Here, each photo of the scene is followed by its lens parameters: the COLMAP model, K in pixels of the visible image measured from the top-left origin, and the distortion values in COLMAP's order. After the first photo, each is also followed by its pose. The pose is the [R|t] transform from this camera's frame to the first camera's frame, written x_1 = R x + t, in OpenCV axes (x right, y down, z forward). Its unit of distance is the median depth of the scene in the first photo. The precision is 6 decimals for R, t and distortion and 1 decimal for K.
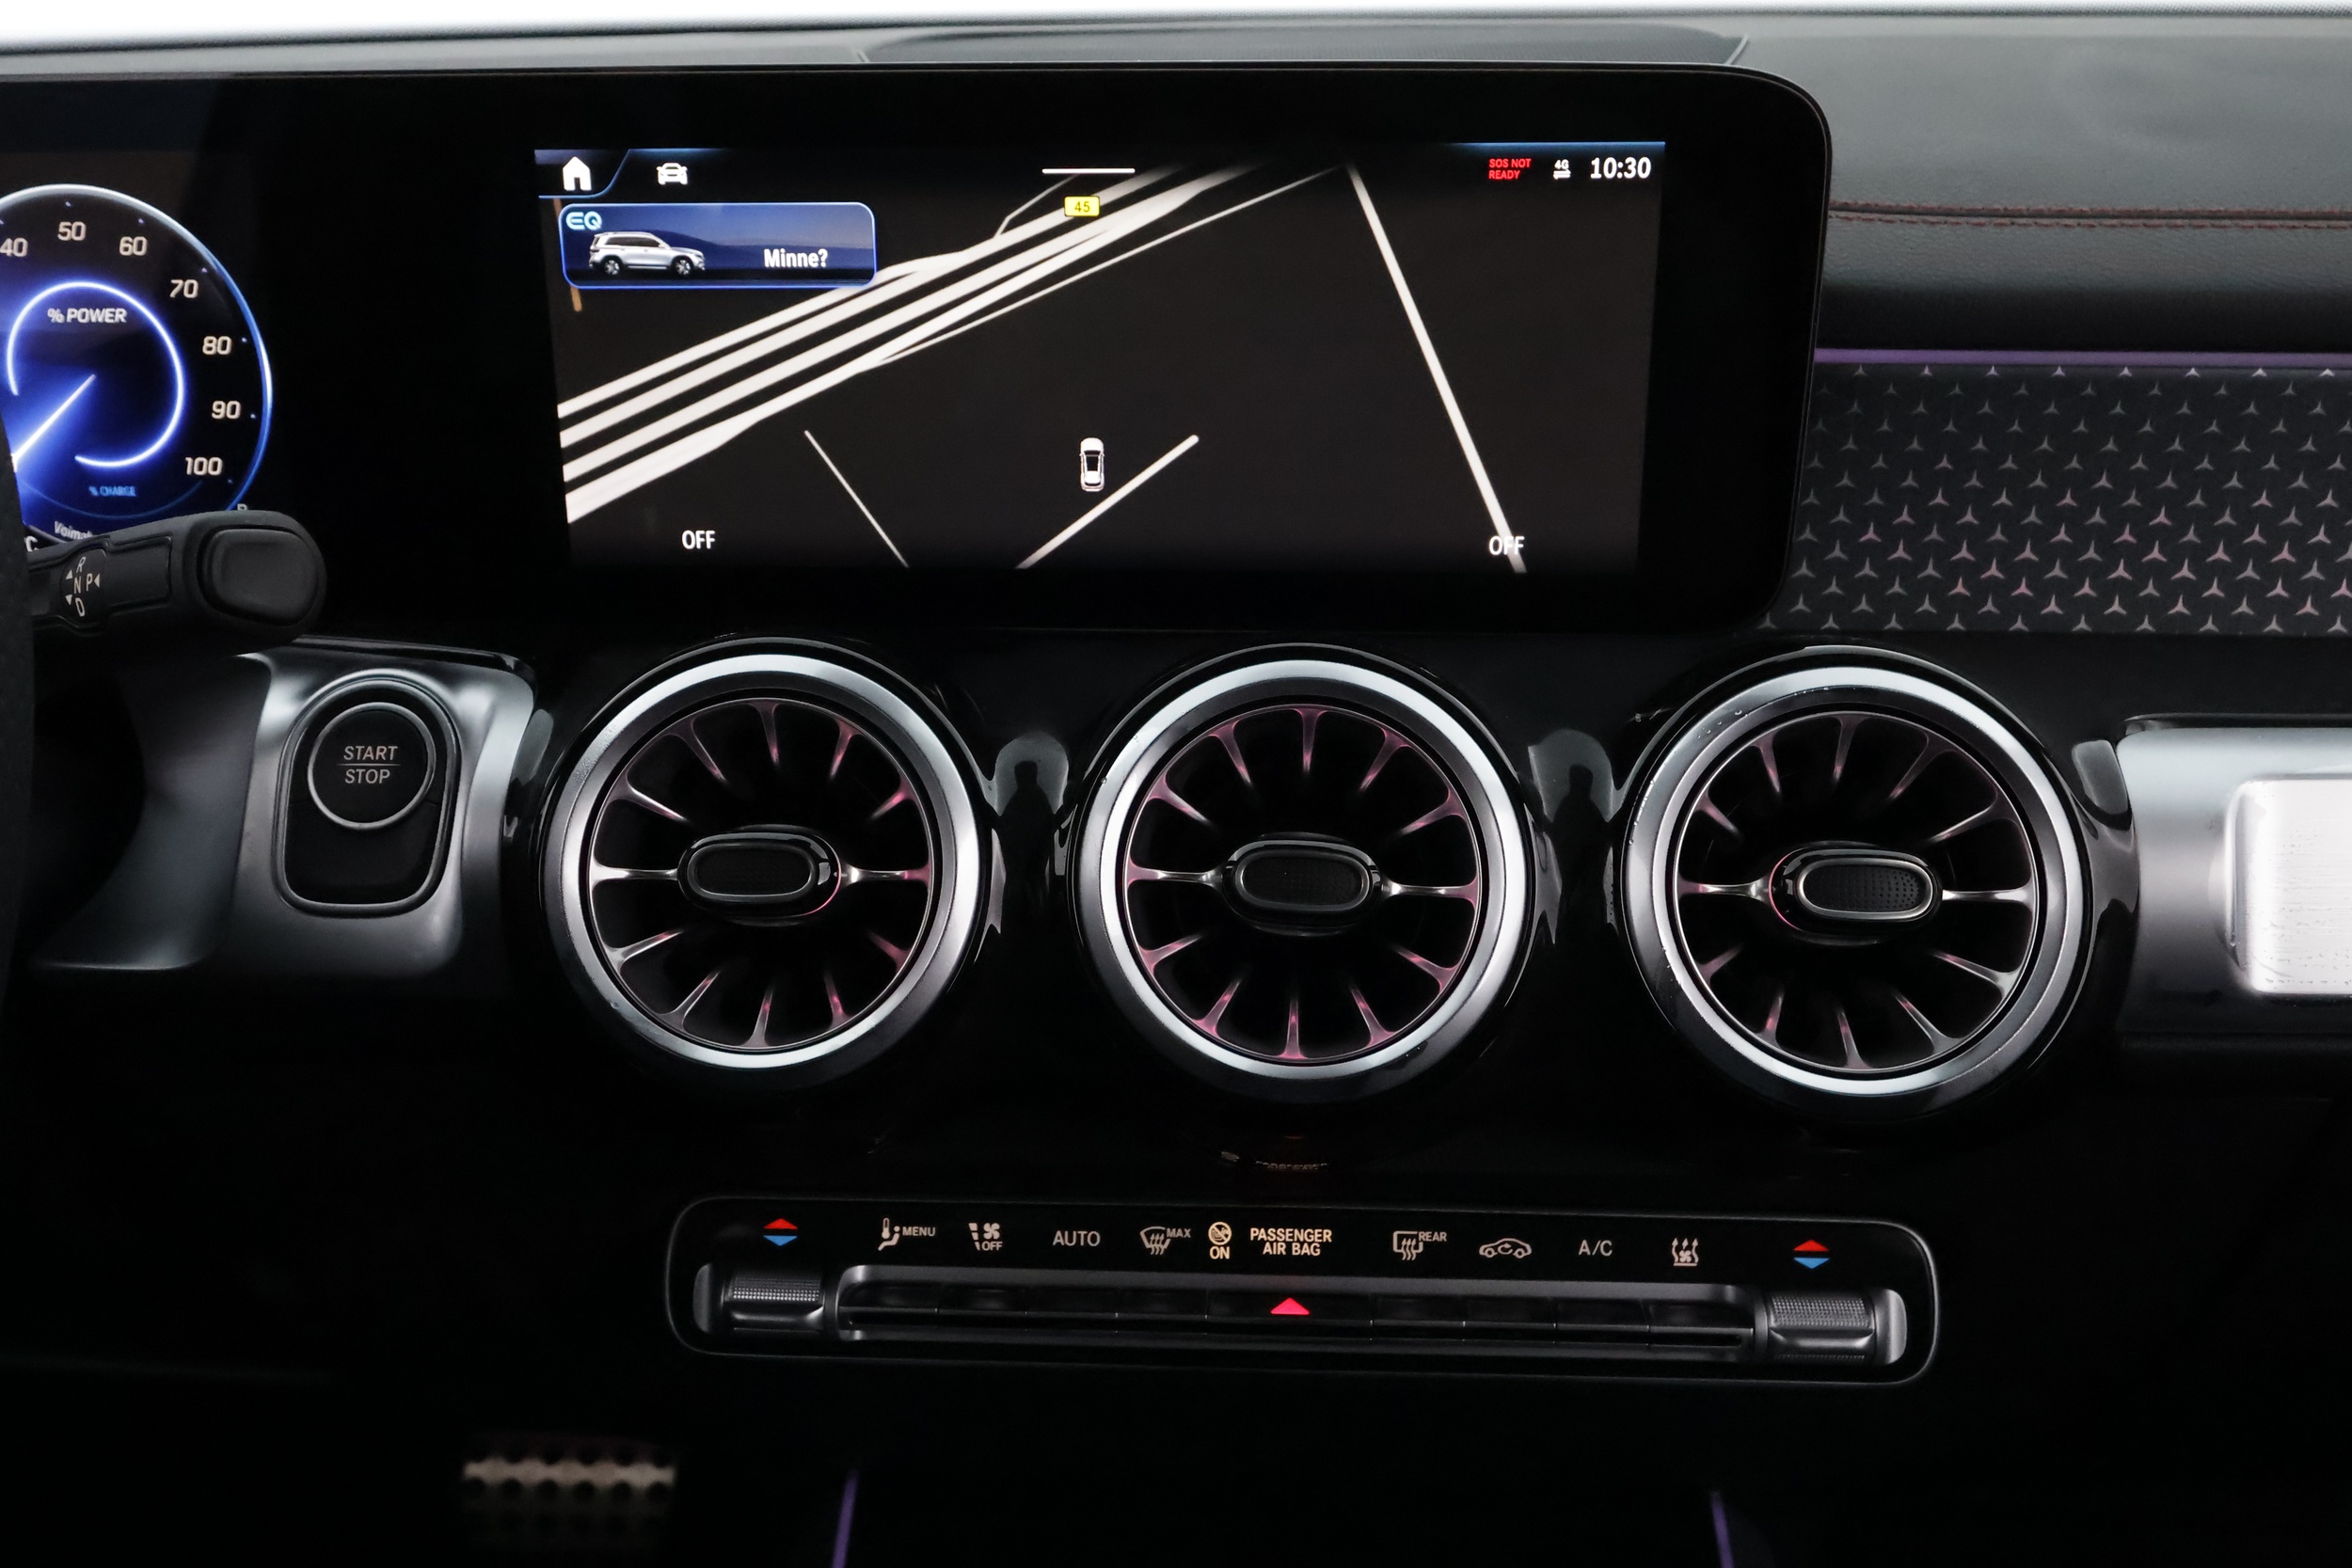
lens RADIAL K [[1852.7, 0, 1174.3], [0, 1852.7, 792.6], [0, 0, 1]] dist [0.001269, -0.001213]
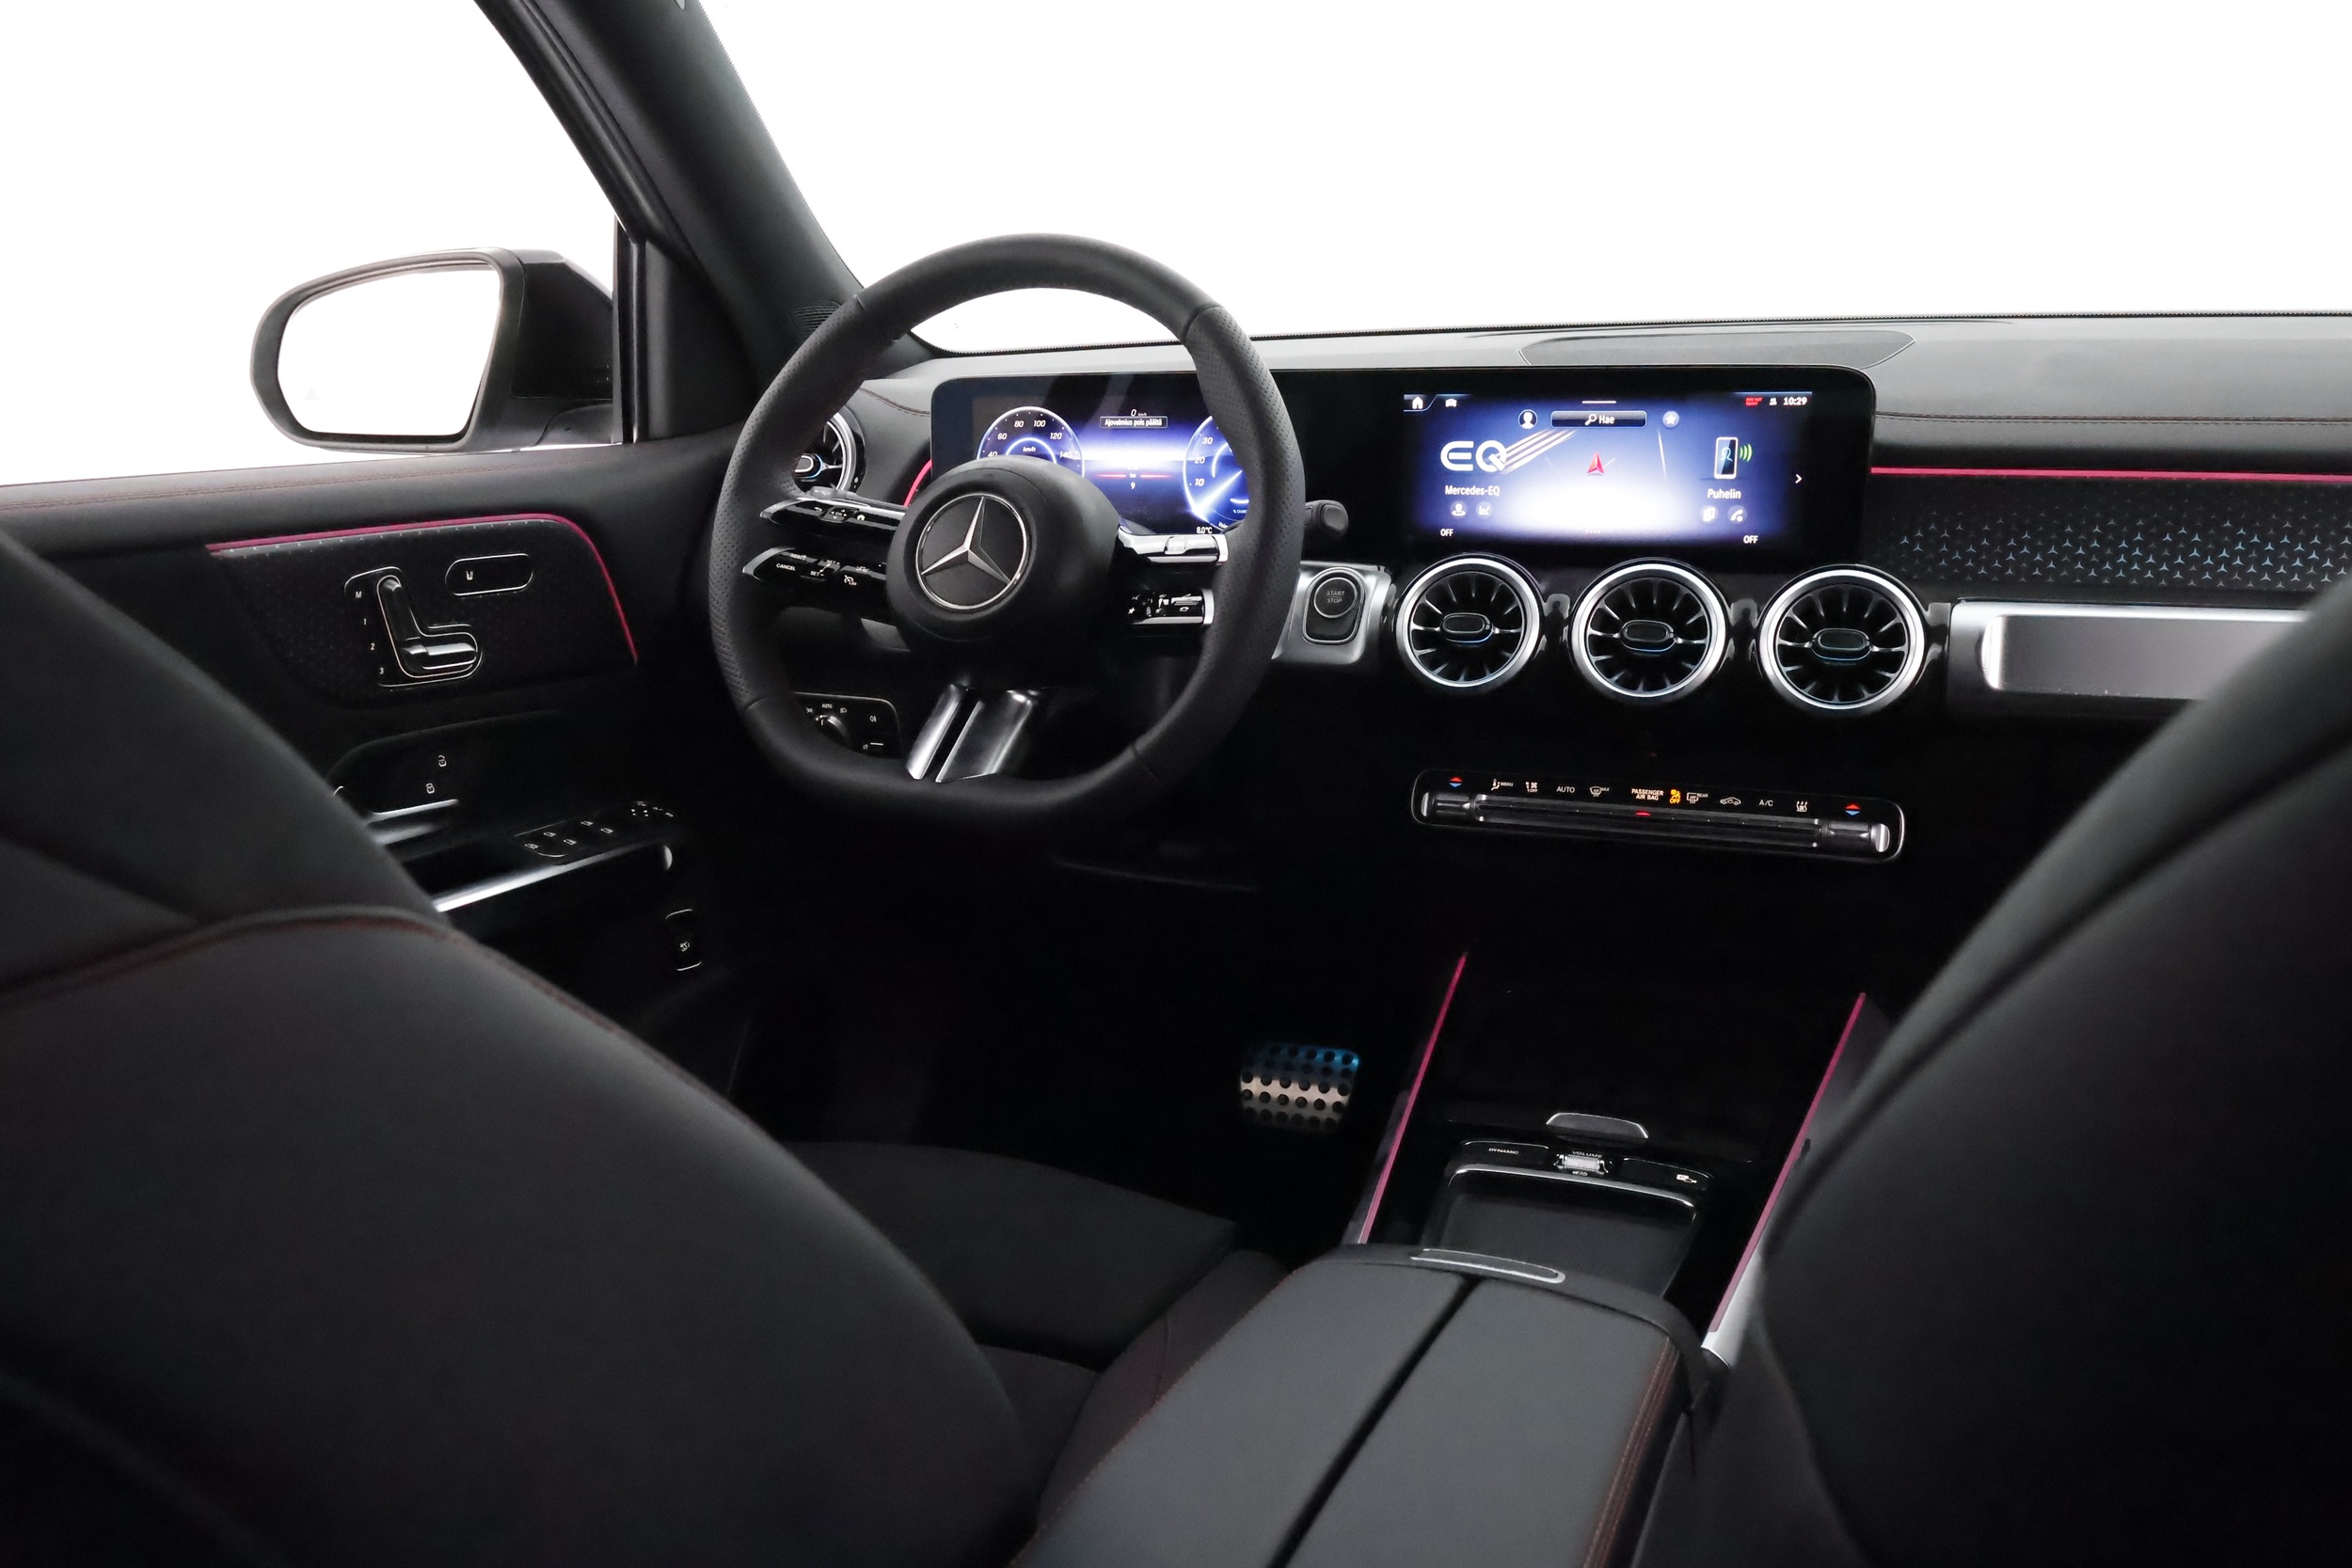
lens RADIAL K [[1852.7, 0, 1171.9], [0, 1852.7, 777.0], [0, 0, 1]] dist [0.001269, -0.001213]
pose [[0.944888, 0.065015, -0.320872, 0.274798], [-0.098386, 0.991170, -0.088890, 0.531118], [0.312260, 0.115561, 0.942942, -1.751001]]
